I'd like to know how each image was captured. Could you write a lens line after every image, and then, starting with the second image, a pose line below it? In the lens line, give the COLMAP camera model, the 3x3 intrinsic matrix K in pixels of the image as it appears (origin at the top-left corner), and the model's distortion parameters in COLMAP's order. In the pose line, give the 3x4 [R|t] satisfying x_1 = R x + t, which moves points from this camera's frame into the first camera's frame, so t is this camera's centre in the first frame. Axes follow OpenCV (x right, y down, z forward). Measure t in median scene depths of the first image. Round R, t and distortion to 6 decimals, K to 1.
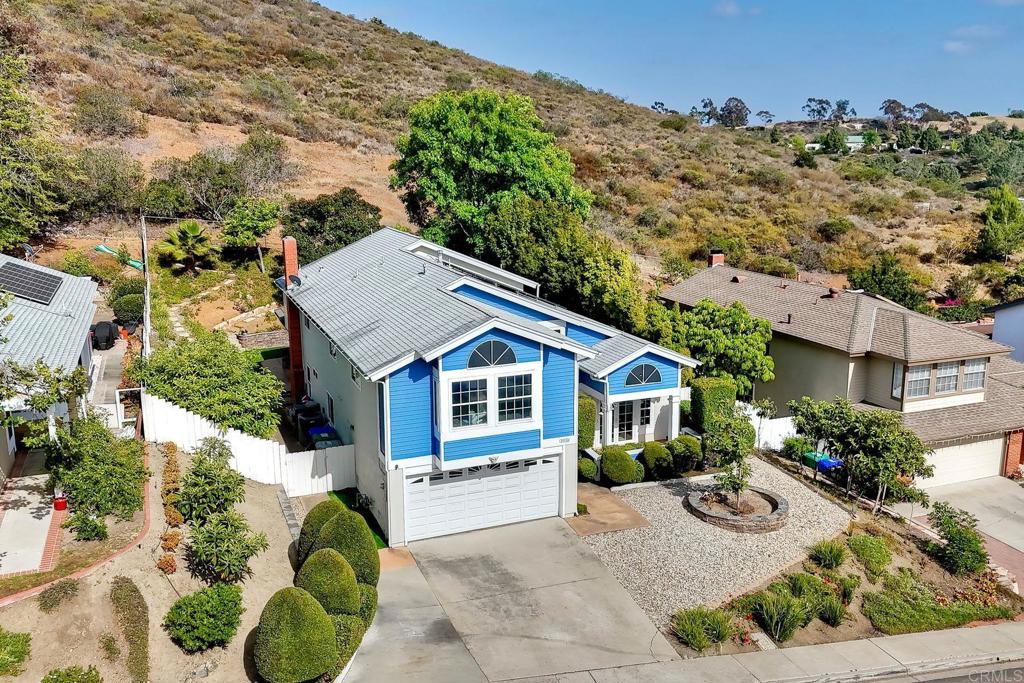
lens RADIAL K [[912.3, 0, 512.0], [0, 912.3, 341.5], [0, 0, 1]] dist [0.106877, -0.158892]
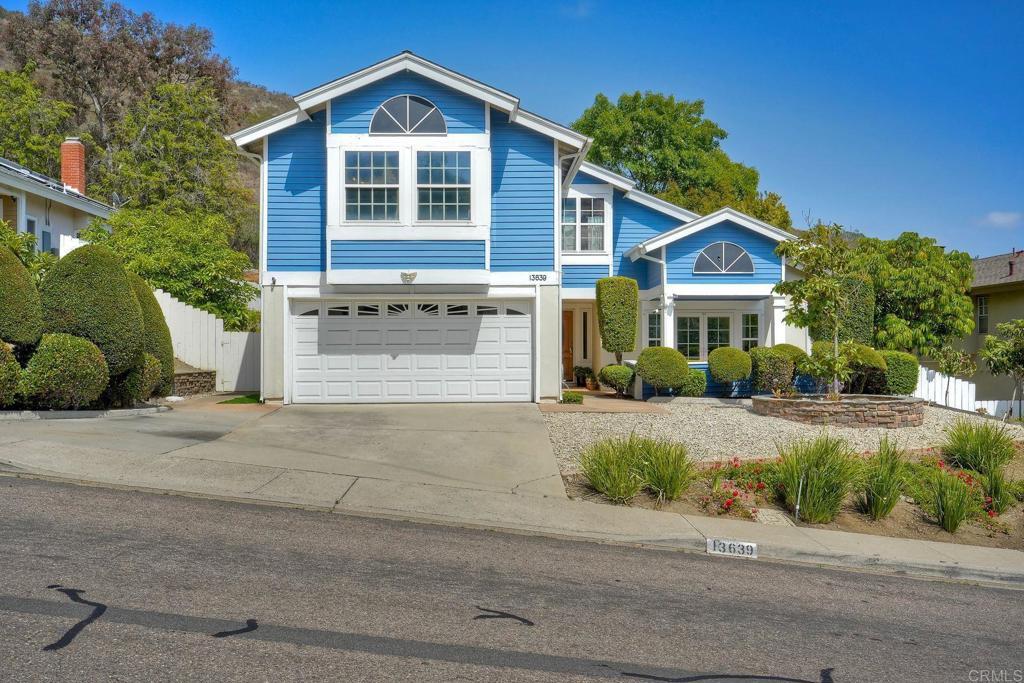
lens RADIAL K [[892.0, 0, 512.0], [0, 892.0, 341.5], [0, 0, 1]] dist [-0.009904, -0.003357]
pose [[0.941061, -0.006136, -0.338181, 0.227187], [-0.073443, 0.972274, -0.222013, 0.263426], [0.330167, 0.233765, 0.914518, 0.370023]]
